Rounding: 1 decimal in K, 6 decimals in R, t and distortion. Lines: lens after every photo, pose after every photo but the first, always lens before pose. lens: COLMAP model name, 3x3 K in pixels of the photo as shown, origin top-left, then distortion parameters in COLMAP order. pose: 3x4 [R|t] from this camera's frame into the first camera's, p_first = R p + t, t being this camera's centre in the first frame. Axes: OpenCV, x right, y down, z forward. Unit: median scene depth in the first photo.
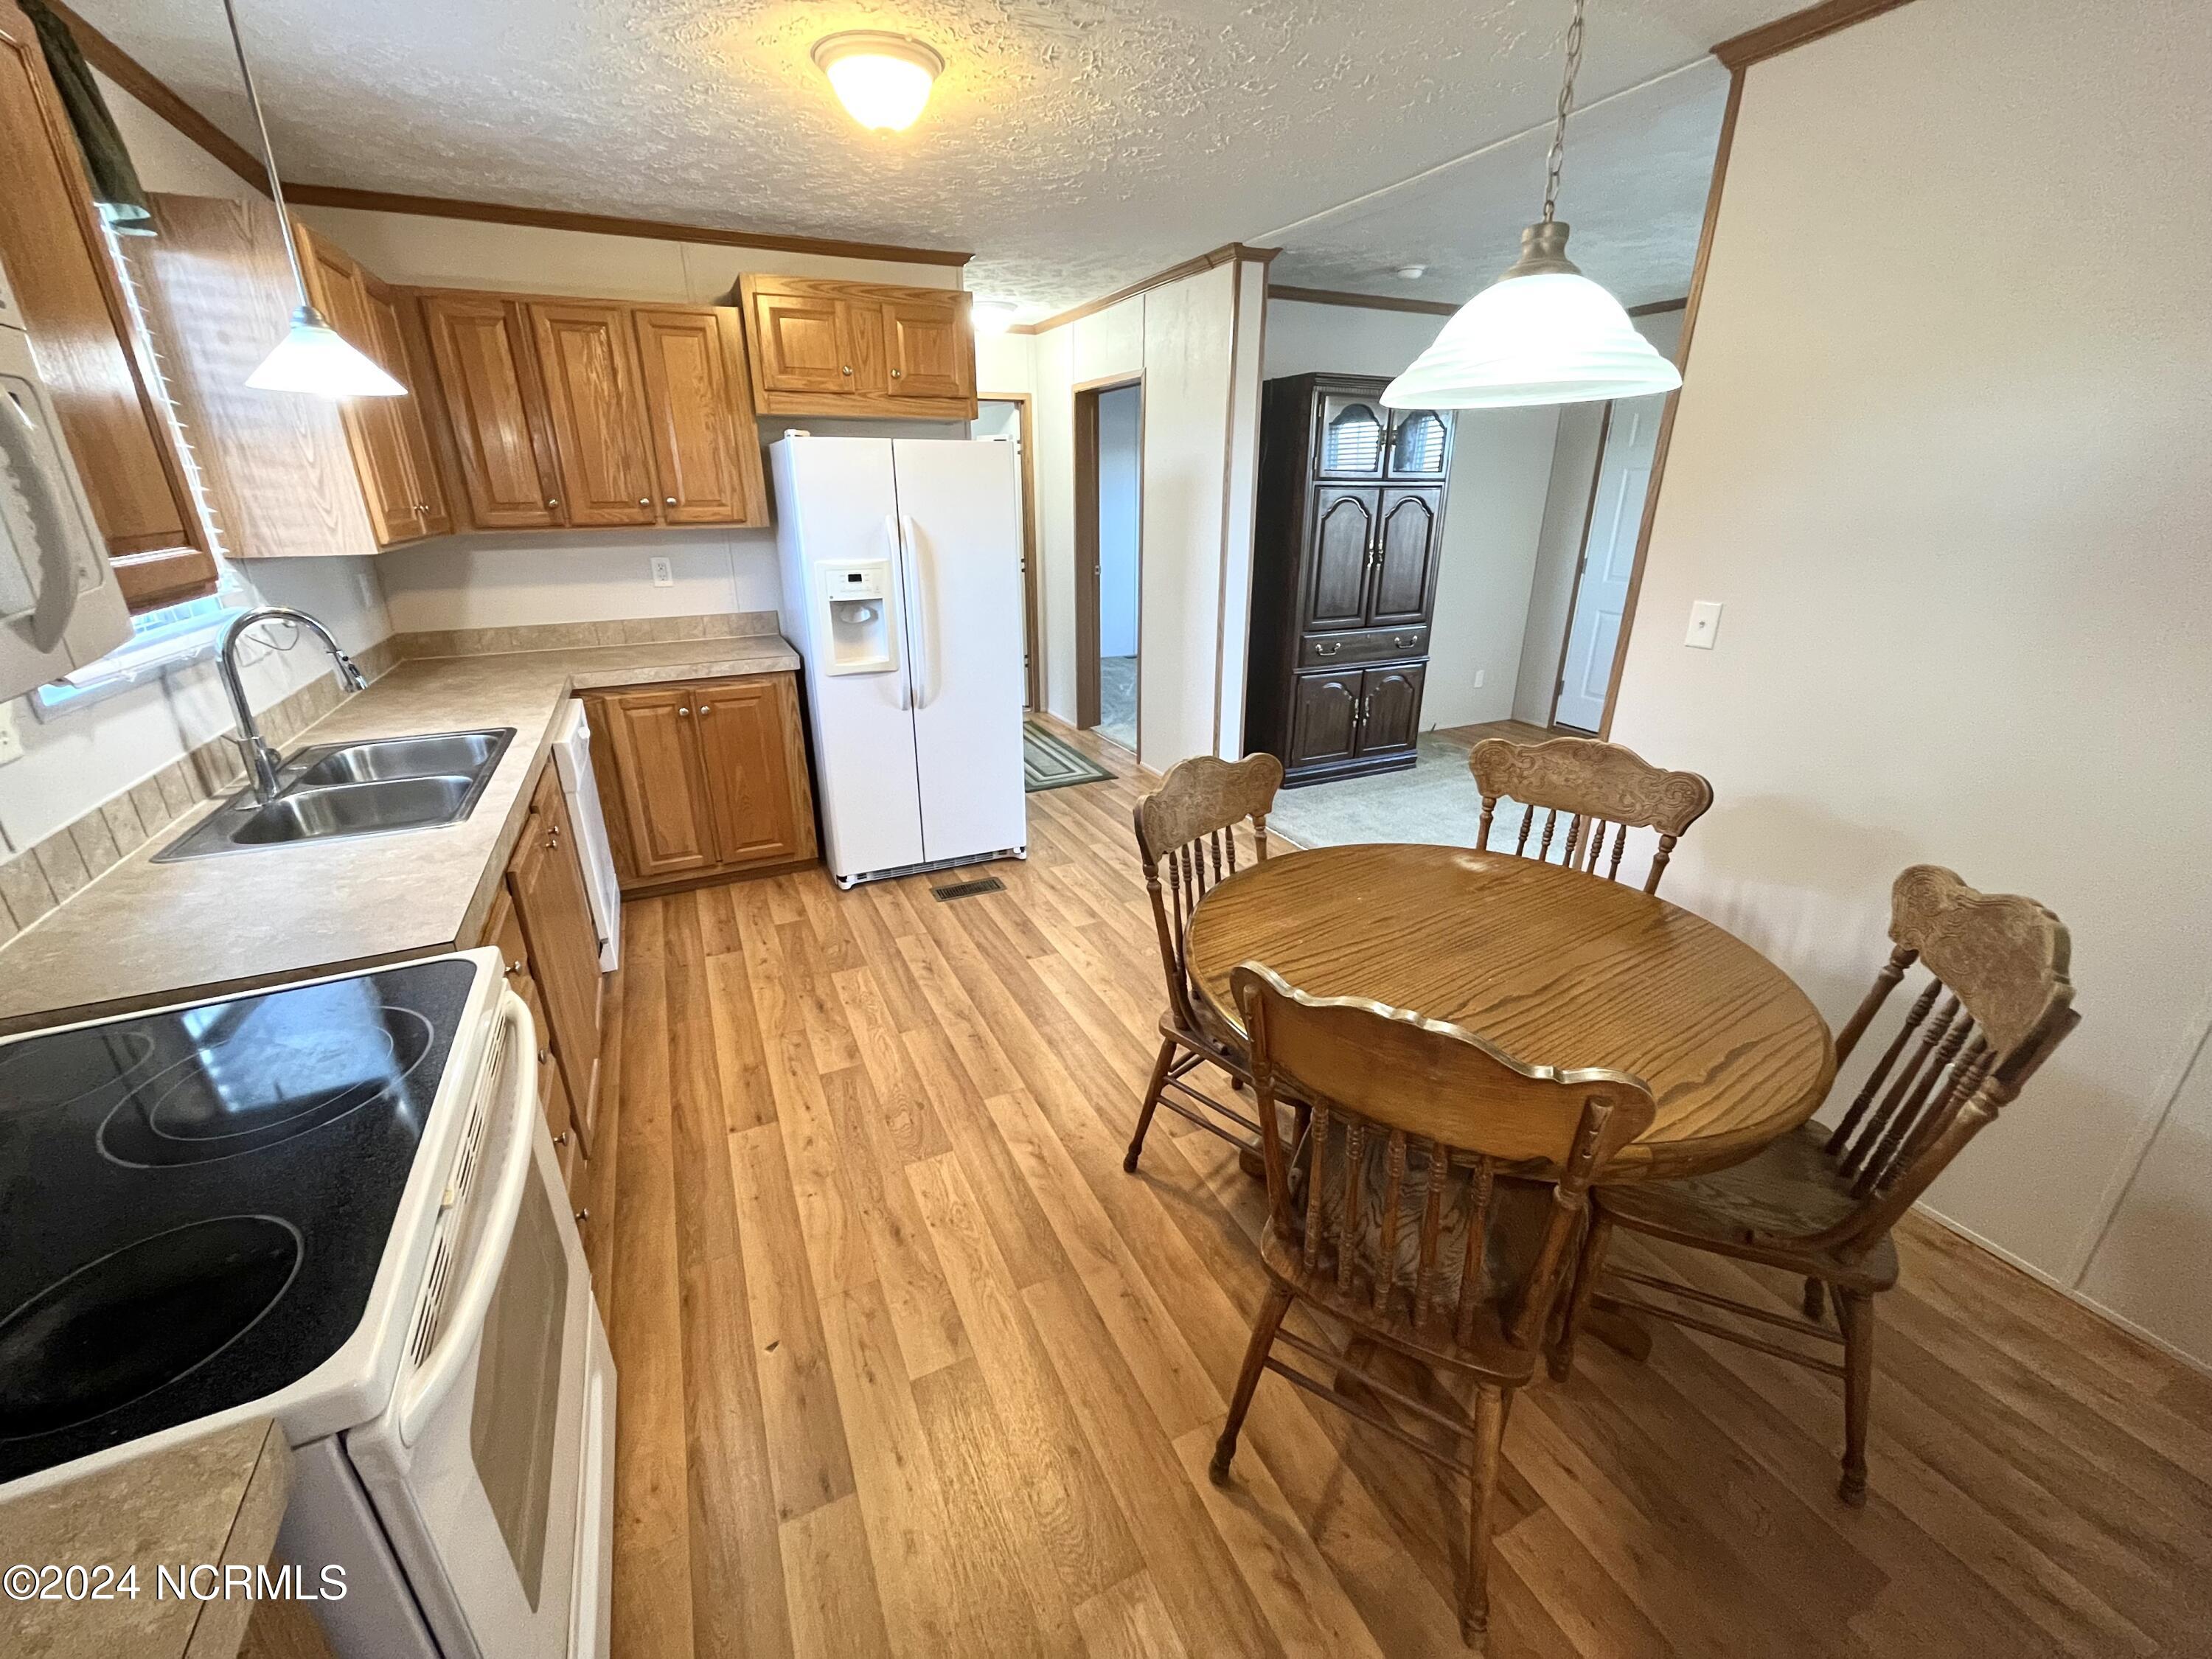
lens RADIAL K [[890.6, 0, 1102.5], [0, 890.6, 821.5], [0, 0, 1]] dist [-0.000914, -0.001218]
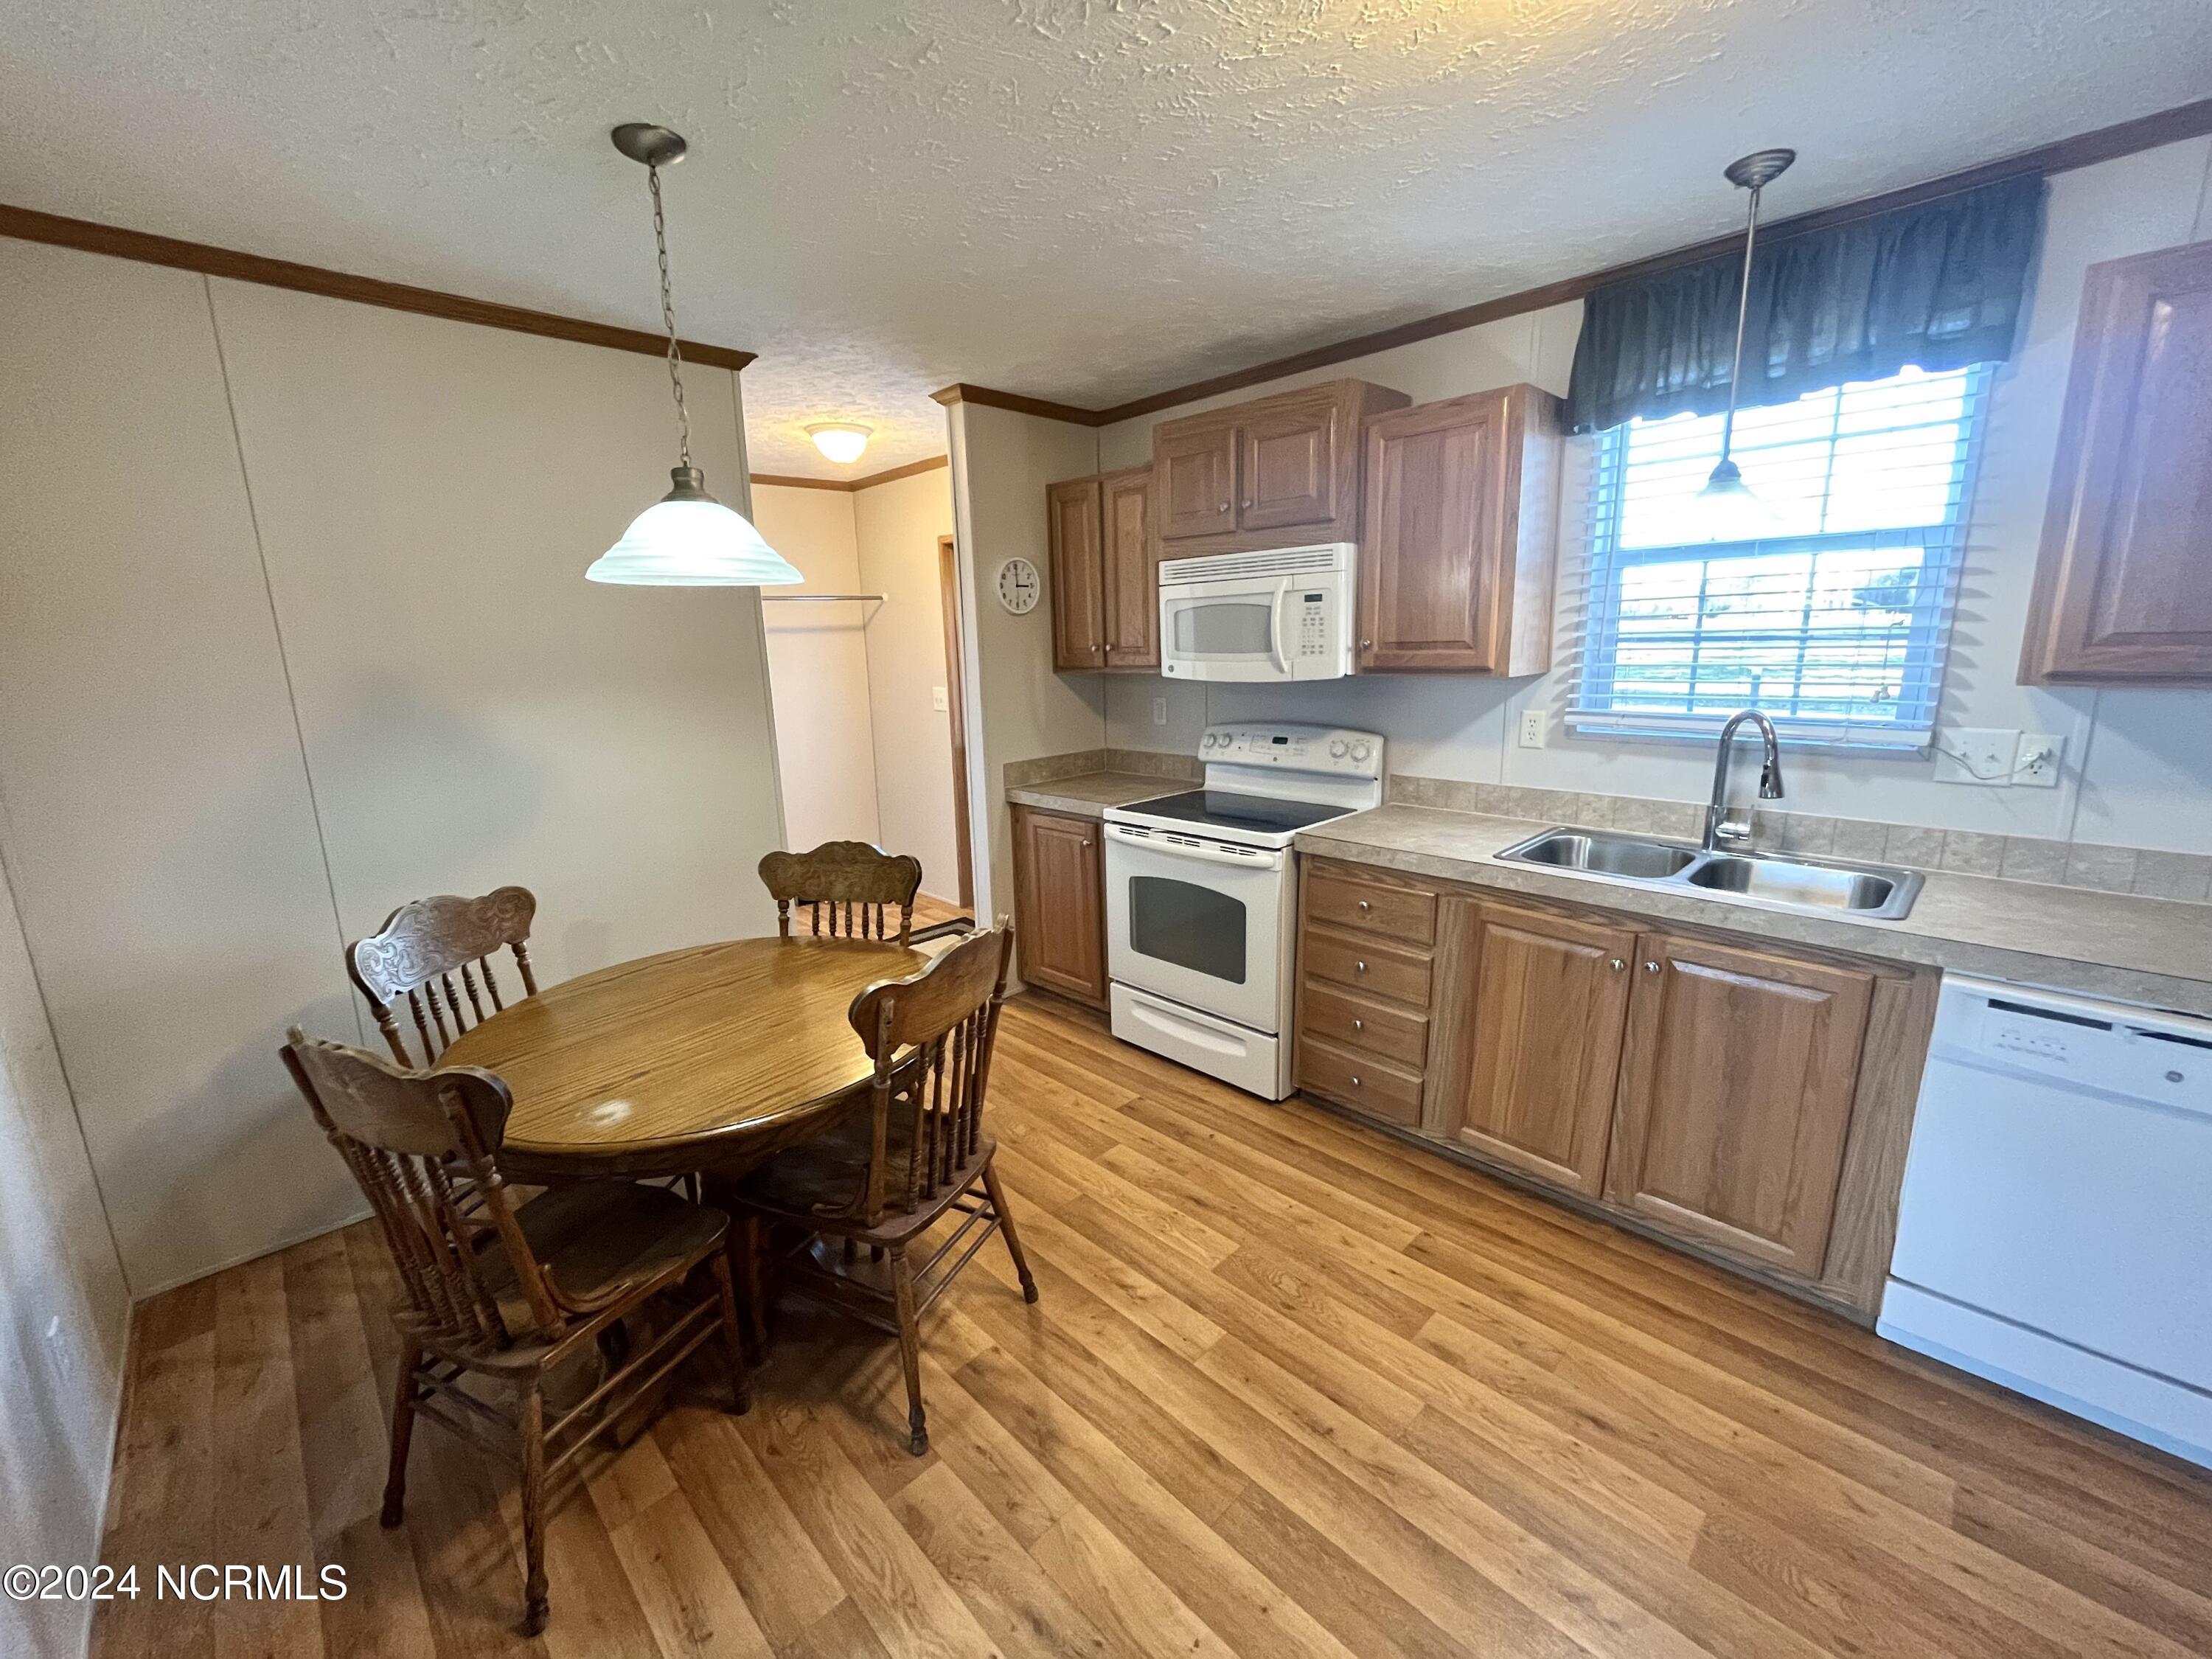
lens RADIAL K [[890.6, 0, 1102.4], [0, 890.6, 821.7], [0, 0, 1]] dist [-0.000914, -0.001218]
pose [[-0.945433, 0.097334, -0.310937, 0.191665], [-0.085719, 0.846409, 0.525589, -0.525004], [0.314338, 0.523563, -0.791880, 1.382702]]
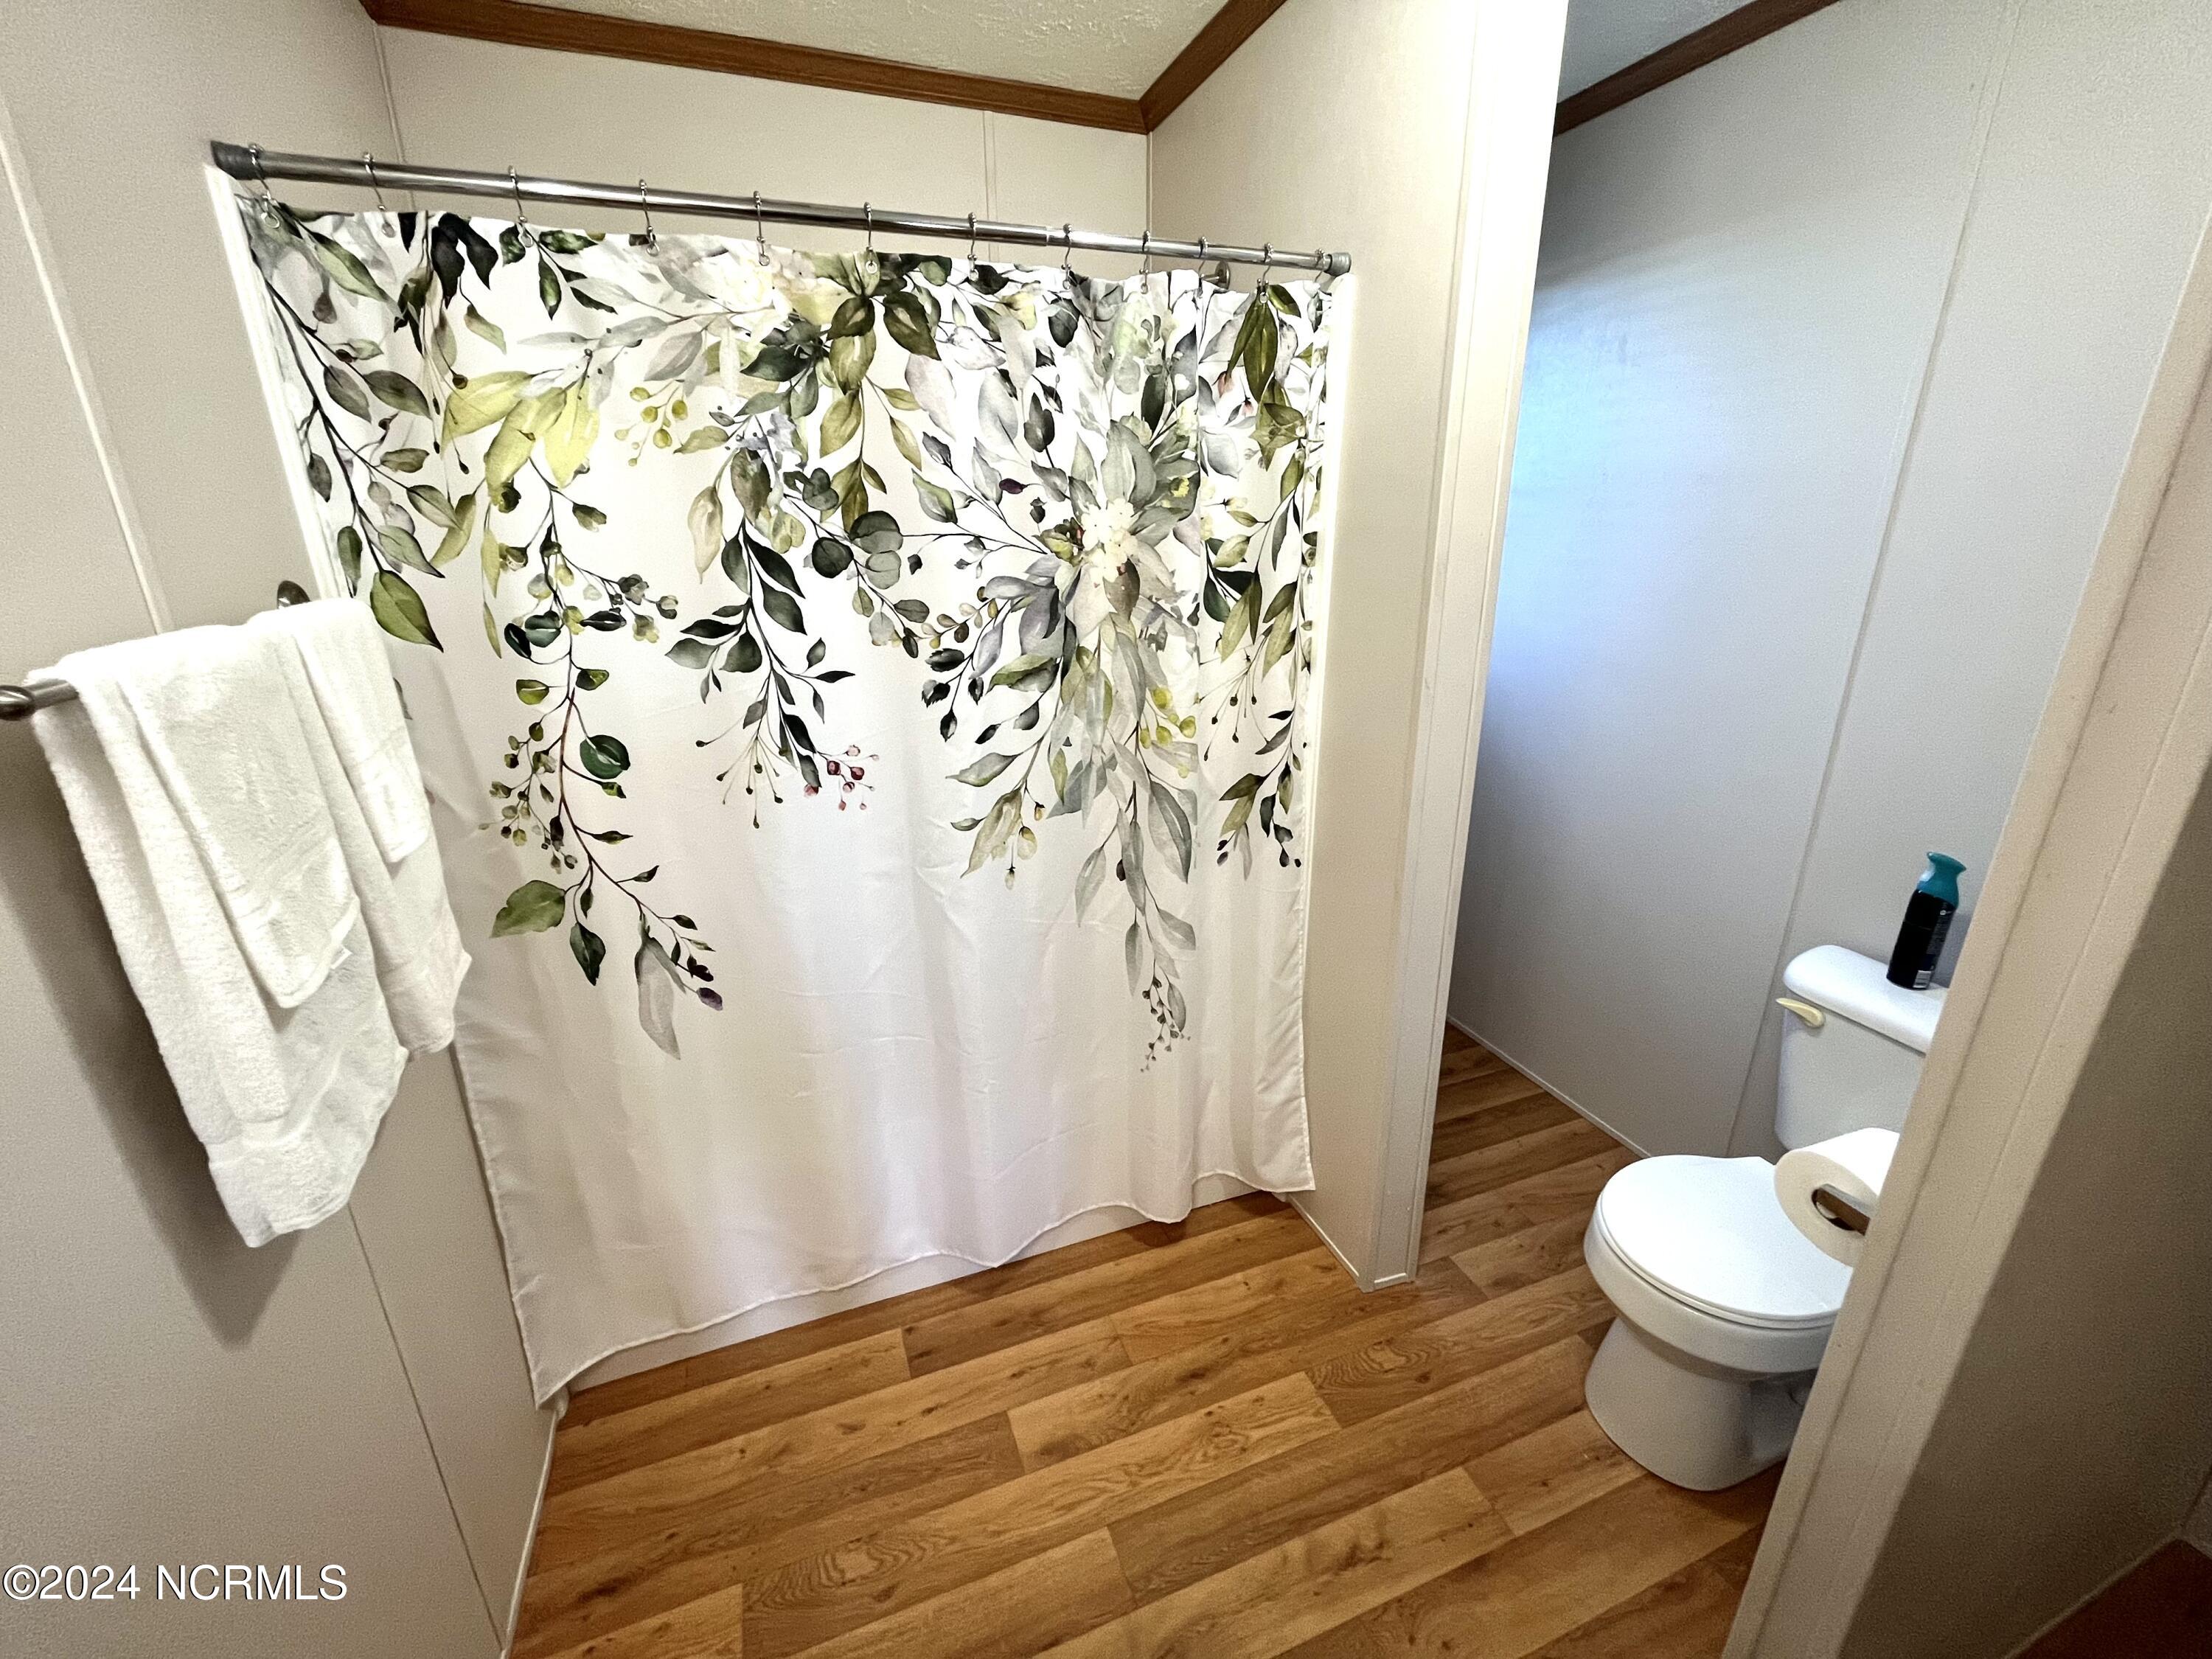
lens RADIAL K [[890.6, 0, 1097.1], [0, 890.6, 832.4], [0, 0, 1]] dist [-0.000914, -0.001218]
pose [[-0.083965, 0.332592, -0.939325, 0.157550], [-0.343386, 0.875258, 0.340603, -0.350058], [0.935434, 0.351150, 0.040716, 0.930900]]
